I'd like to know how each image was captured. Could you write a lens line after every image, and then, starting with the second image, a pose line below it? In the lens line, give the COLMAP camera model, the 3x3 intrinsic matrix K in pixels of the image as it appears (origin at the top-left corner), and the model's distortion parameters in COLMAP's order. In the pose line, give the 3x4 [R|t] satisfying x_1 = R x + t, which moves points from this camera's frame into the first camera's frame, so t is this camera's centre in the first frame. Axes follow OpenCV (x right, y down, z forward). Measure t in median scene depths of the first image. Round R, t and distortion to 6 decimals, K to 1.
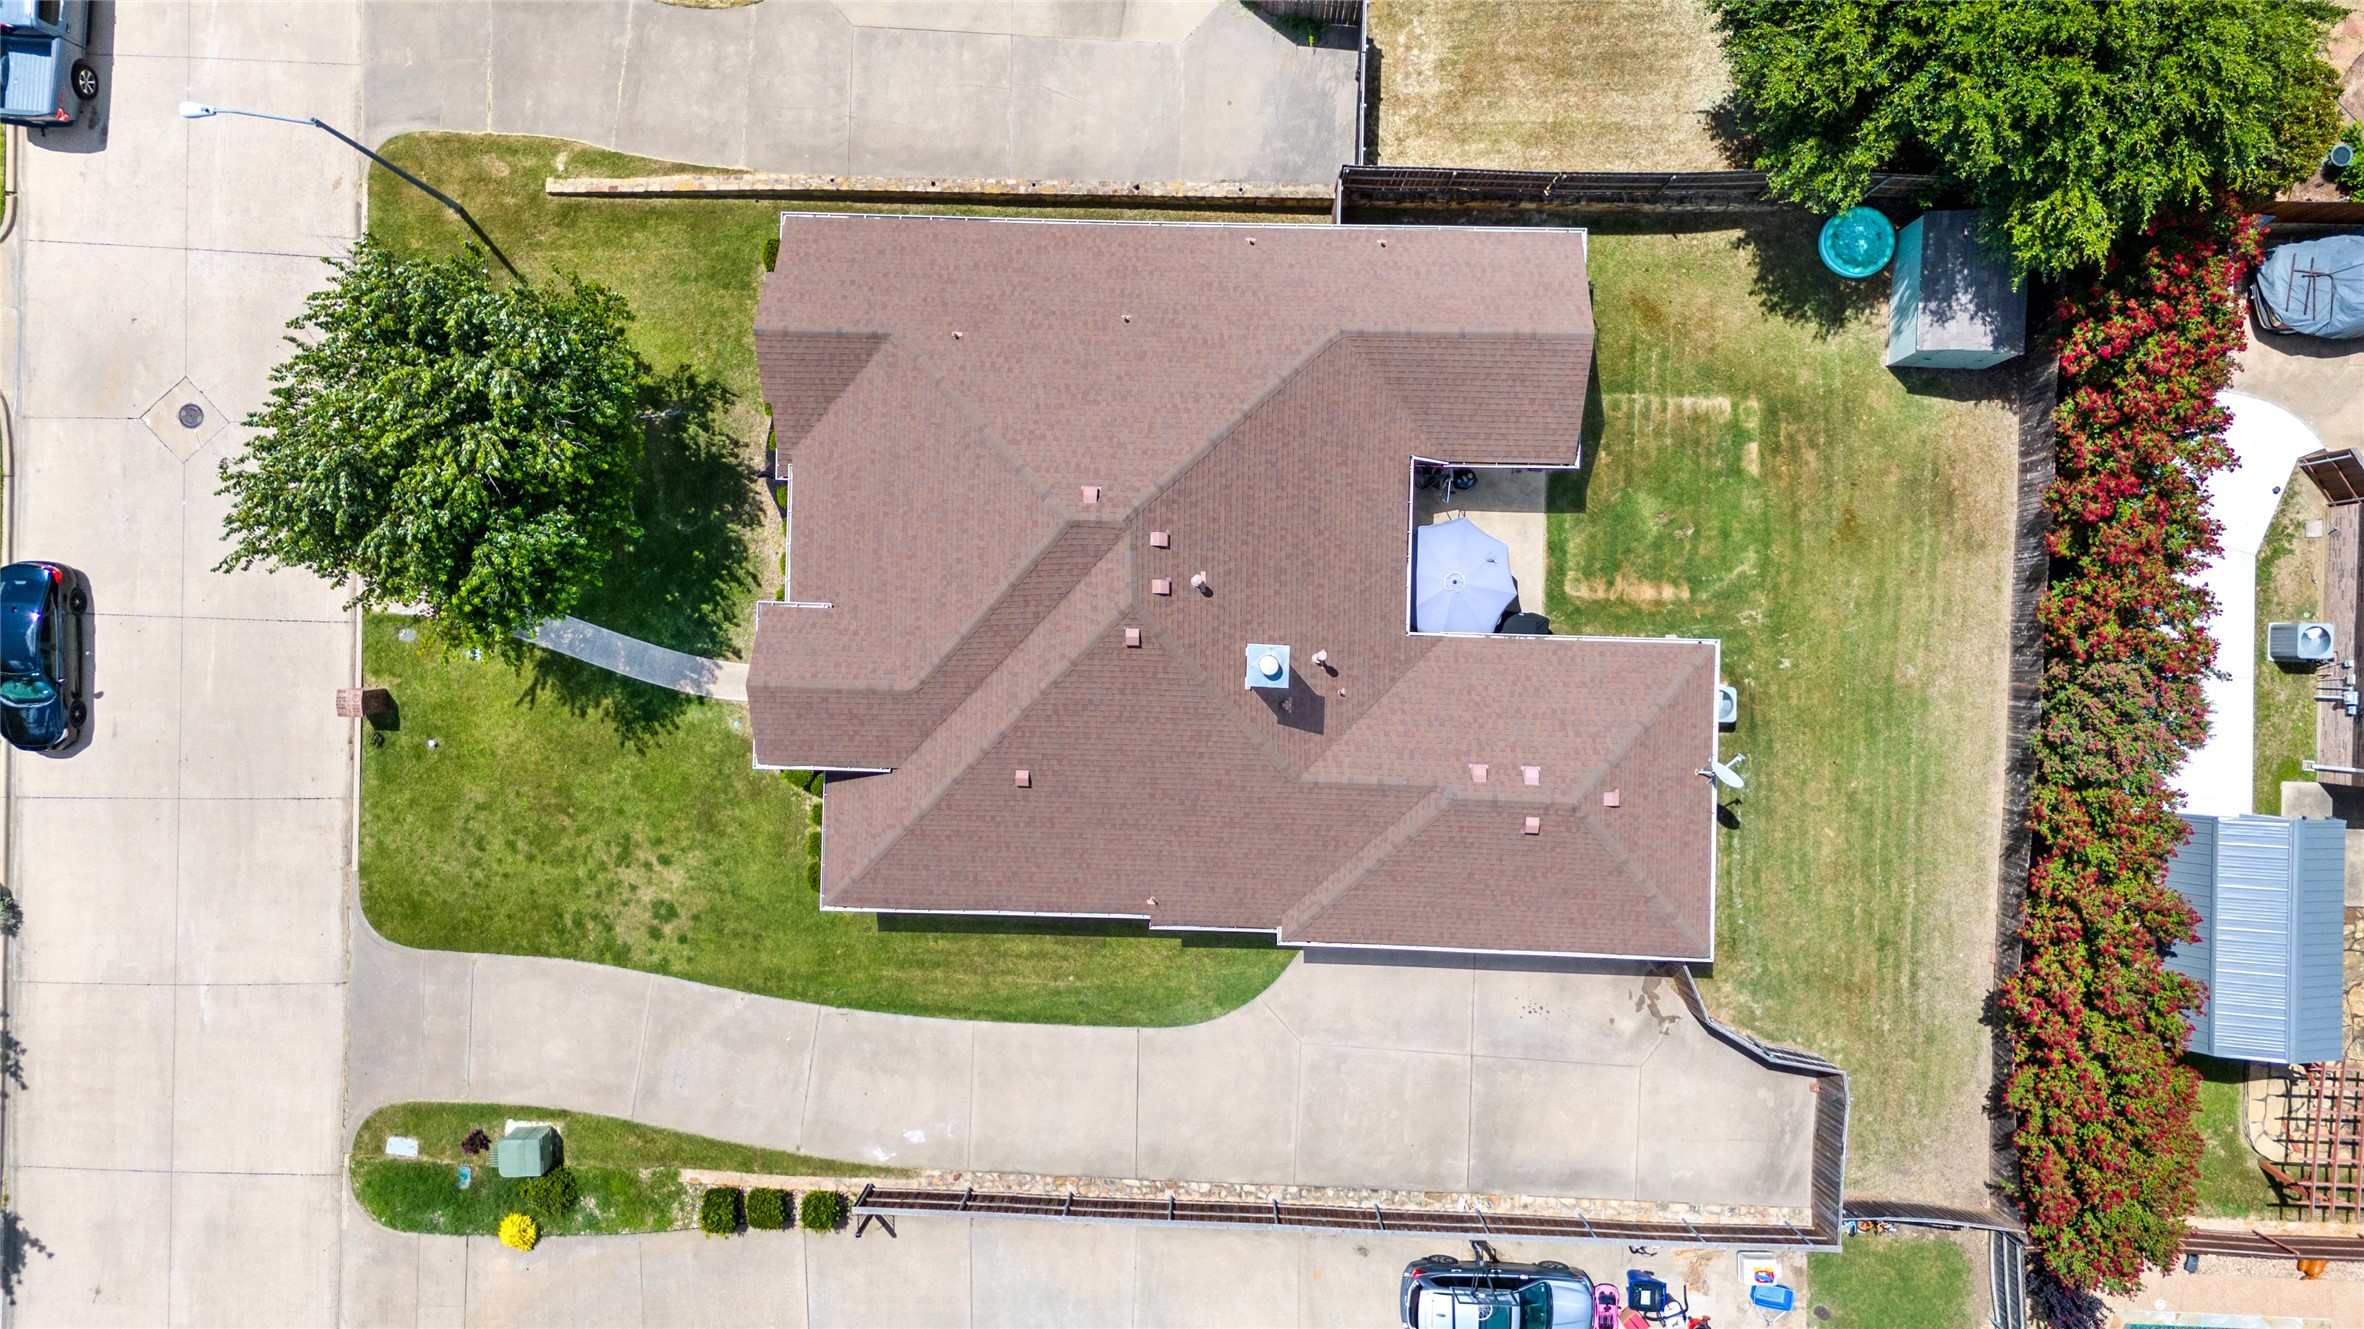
lens RADIAL K [[1772.1, 0, 1182.0], [0, 1772.1, 664.5], [0, 0, 1]] dist [0.059370, -0.004583]
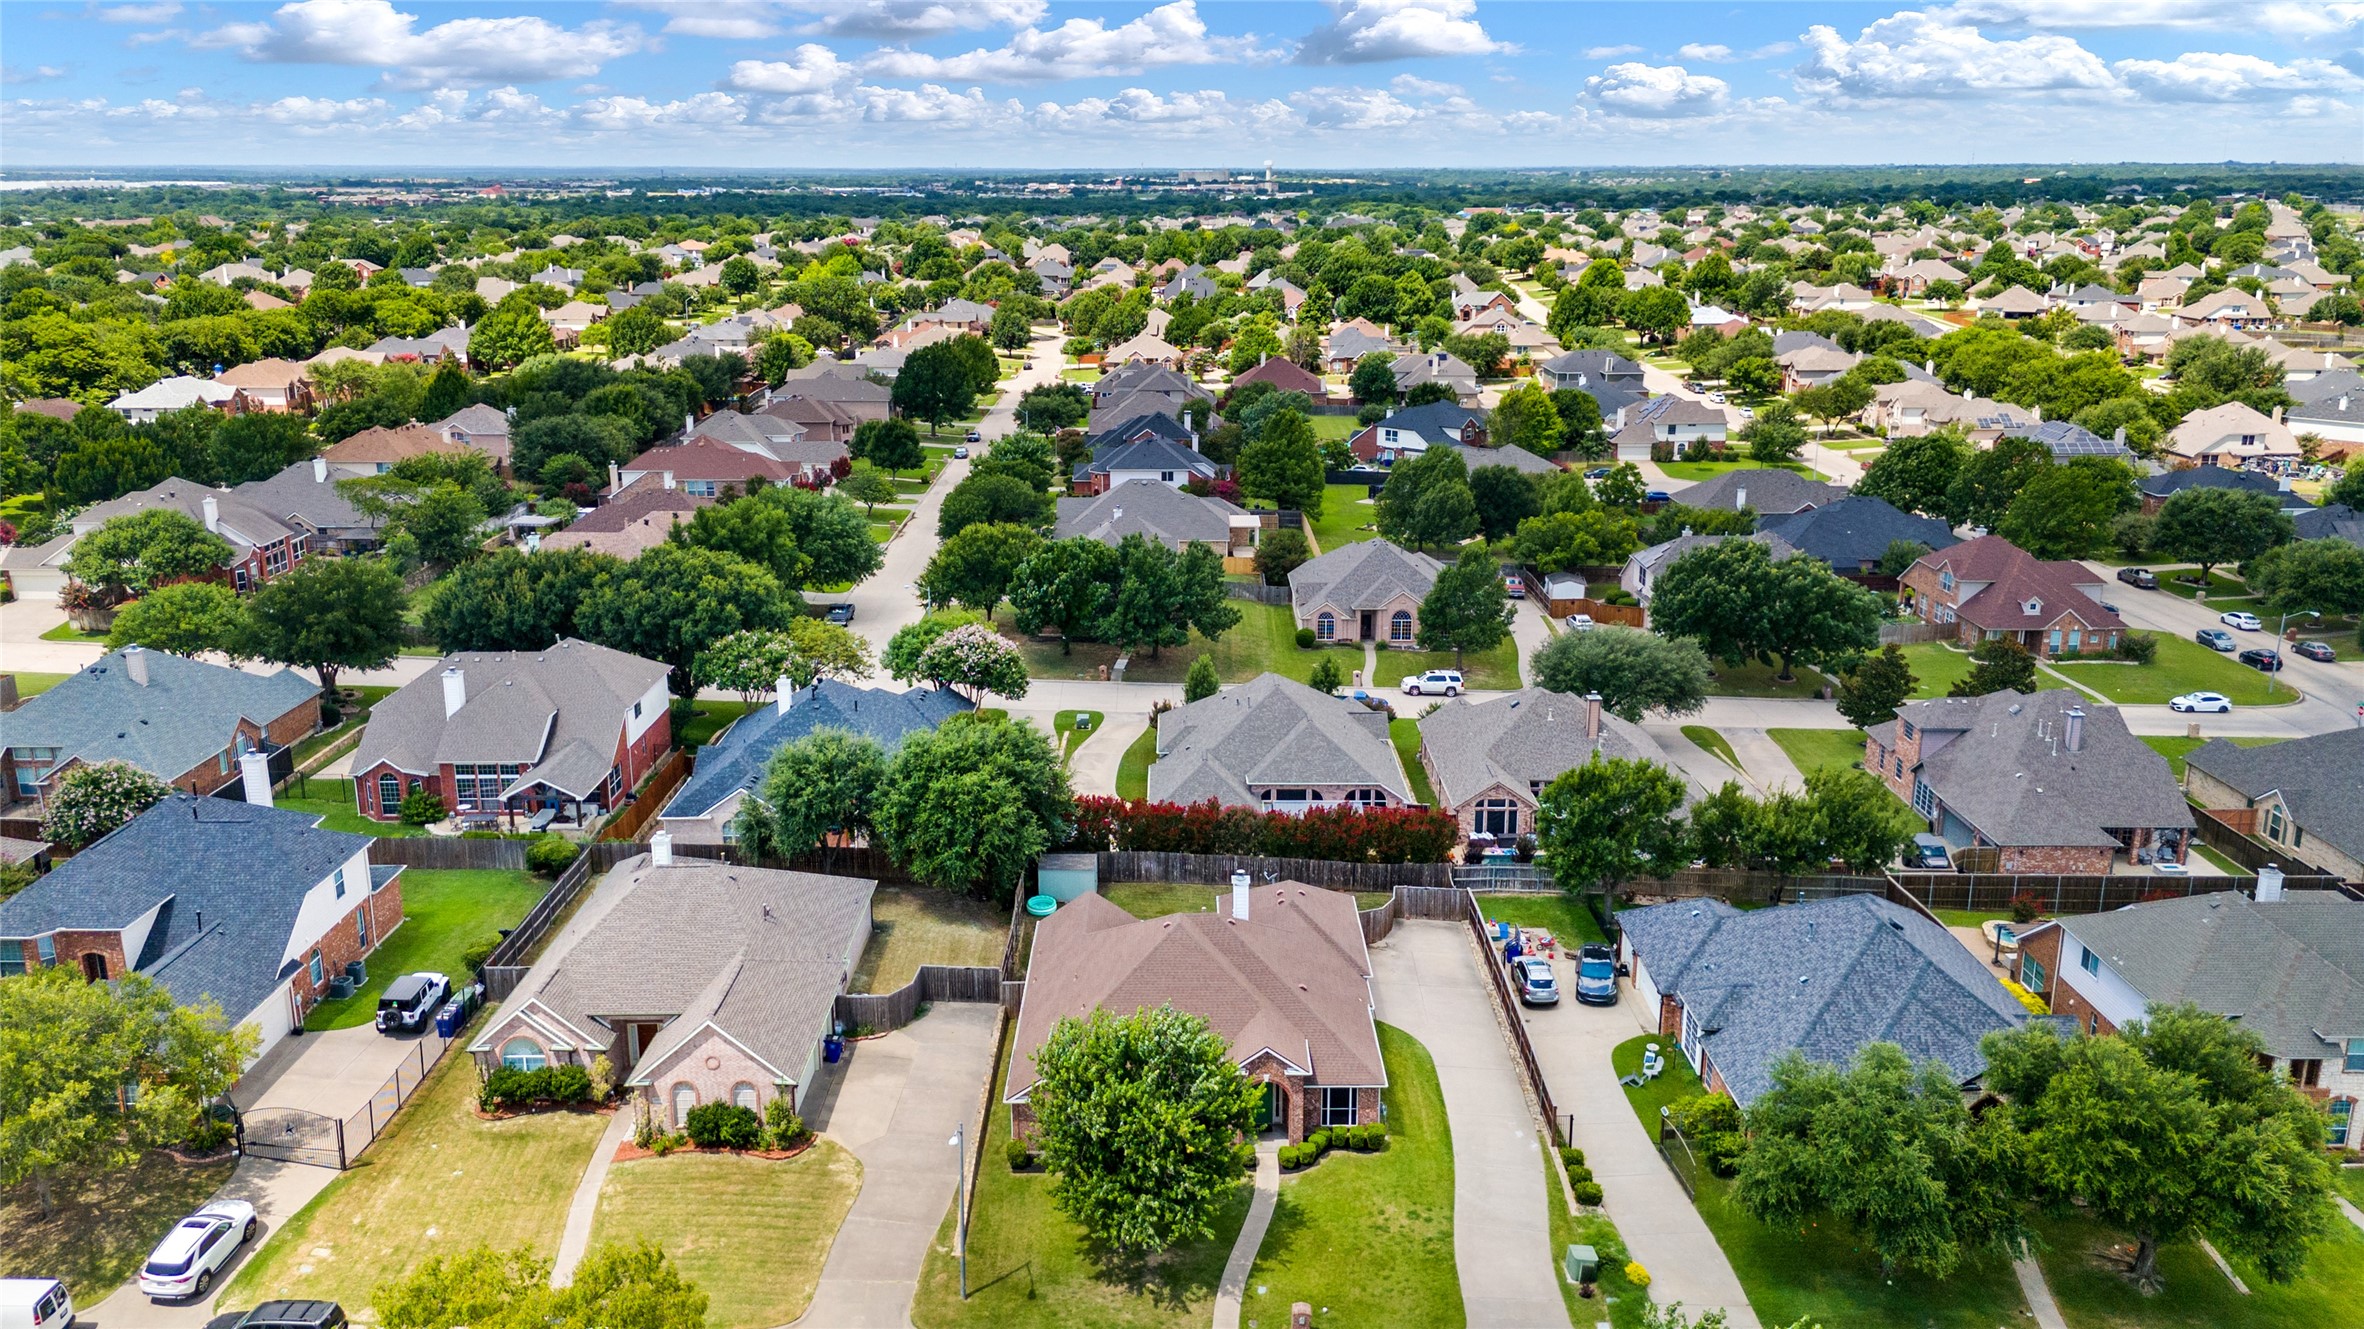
lens RADIAL K [[1861.5, 0, 1182.0], [0, 1861.5, 664.5], [0, 0, 1]] dist [0.031358, -0.003302]
pose [[-0.035619, -0.227499, 0.973127, -1.801505], [0.999364, -0.006496, 0.035060, -0.125148], [-0.001655, 0.973757, 0.227586, 0.135448]]
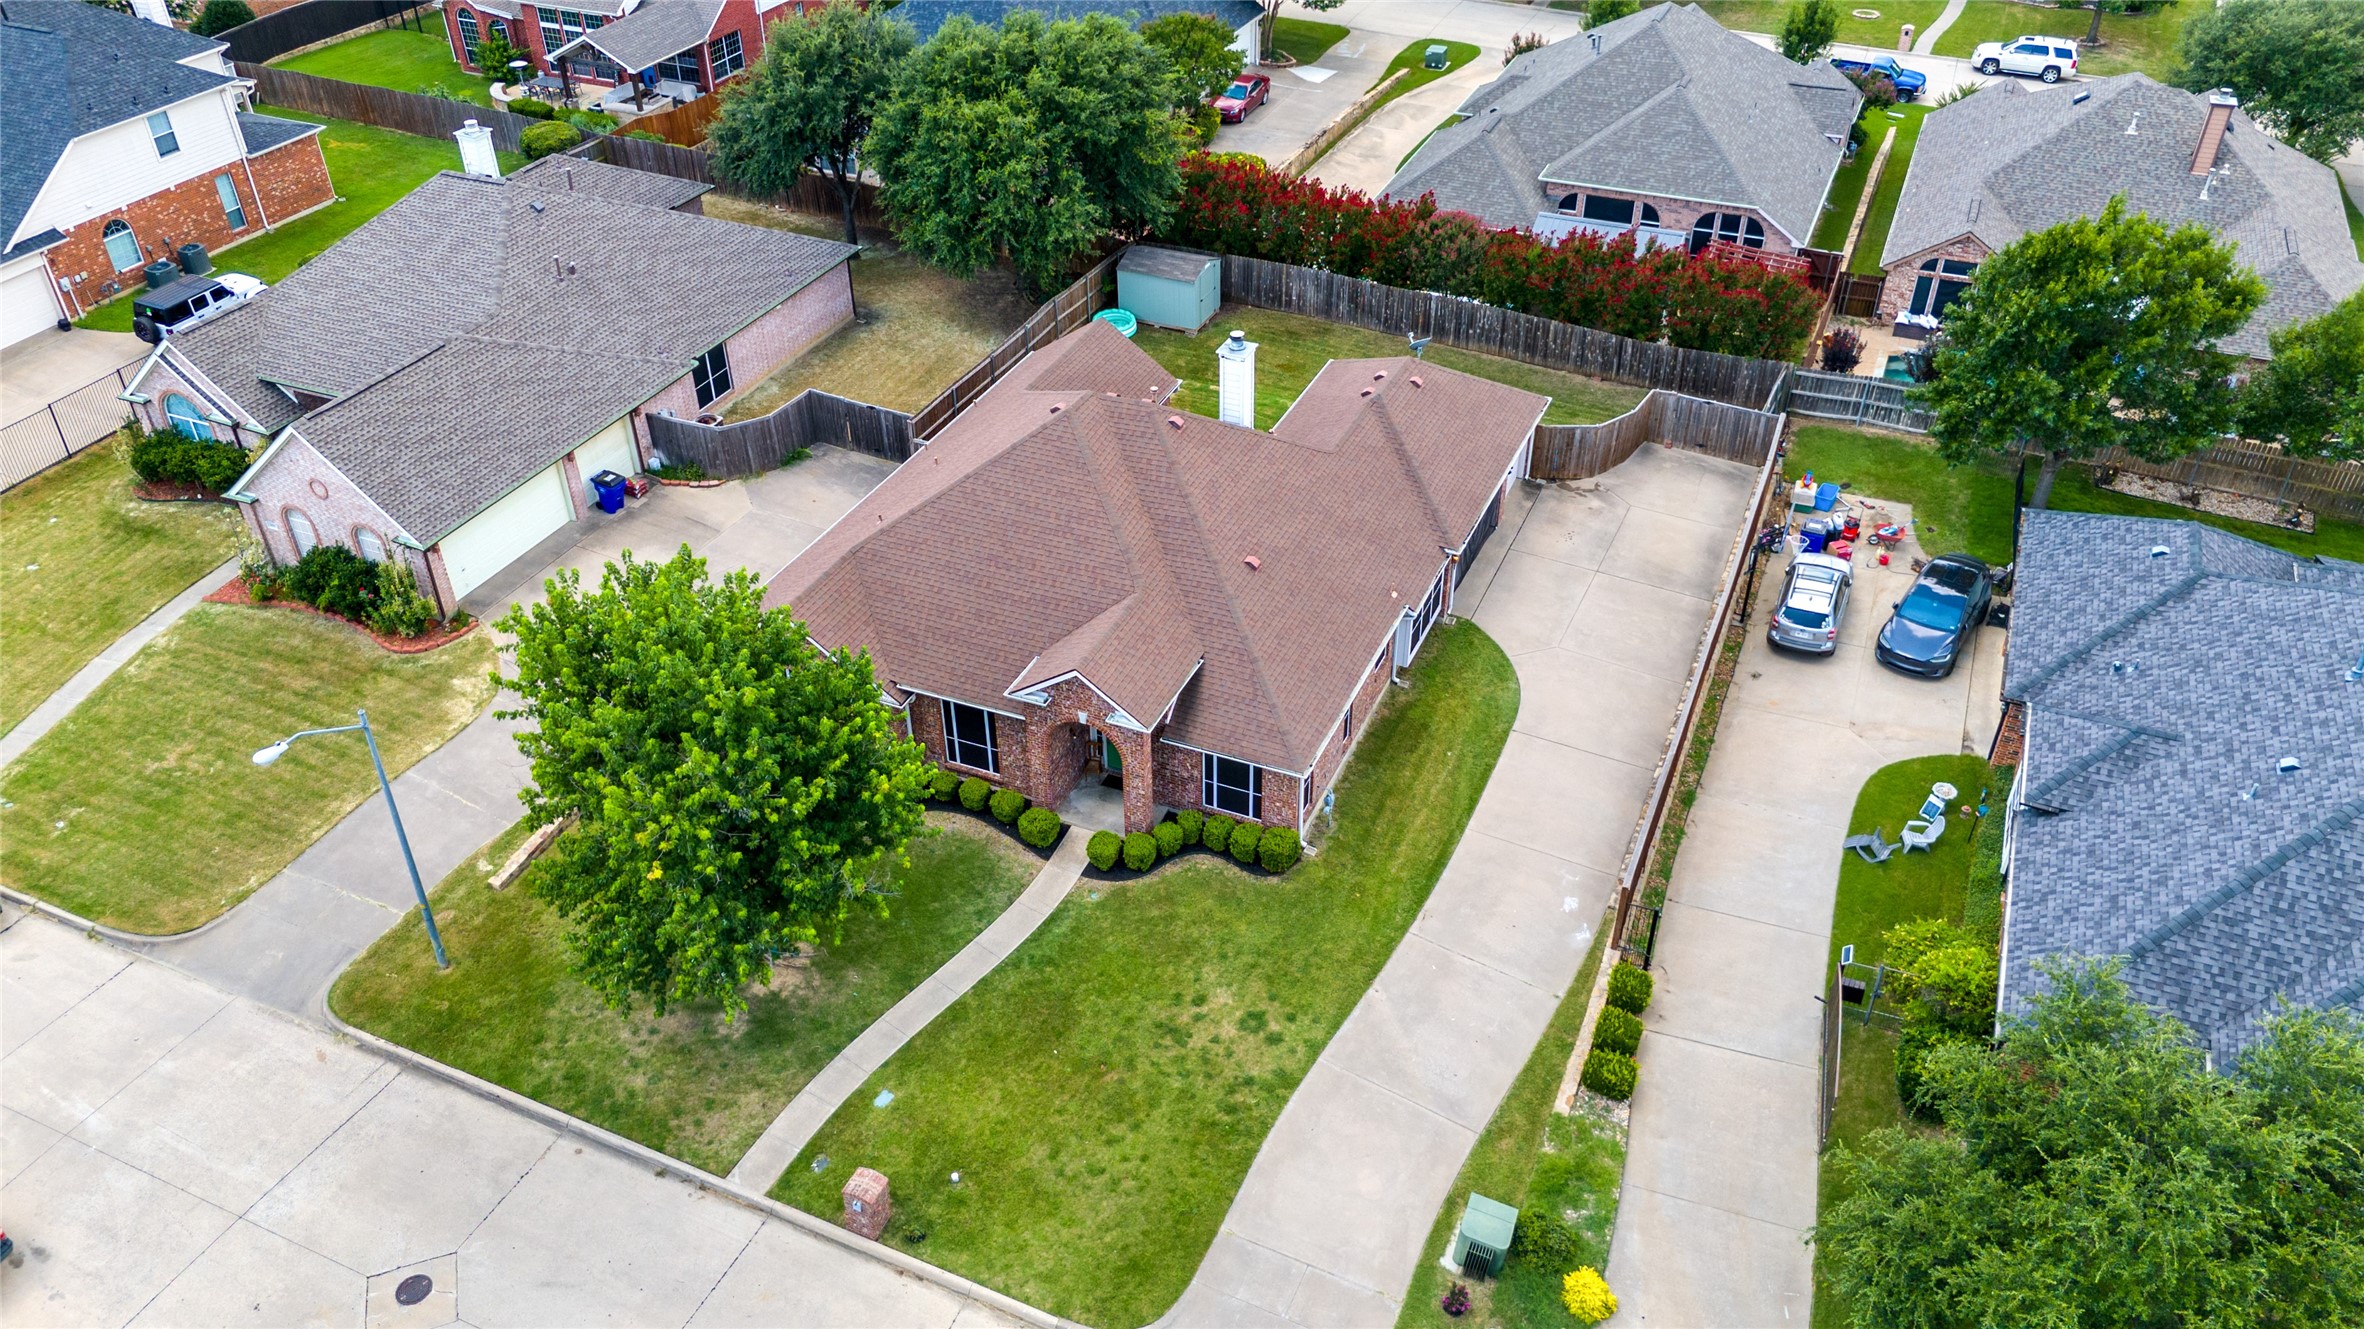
lens RADIAL K [[1772.1, 0, 1182.0], [0, 1772.1, 664.5], [0, 0, 1]] dist [0.059370, -0.004583]
pose [[0.376333, -0.509699, 0.773679, -0.885255], [0.926451, 0.214057, -0.309624, 0.337042], [-0.007797, 0.833298, 0.552769, 0.373464]]
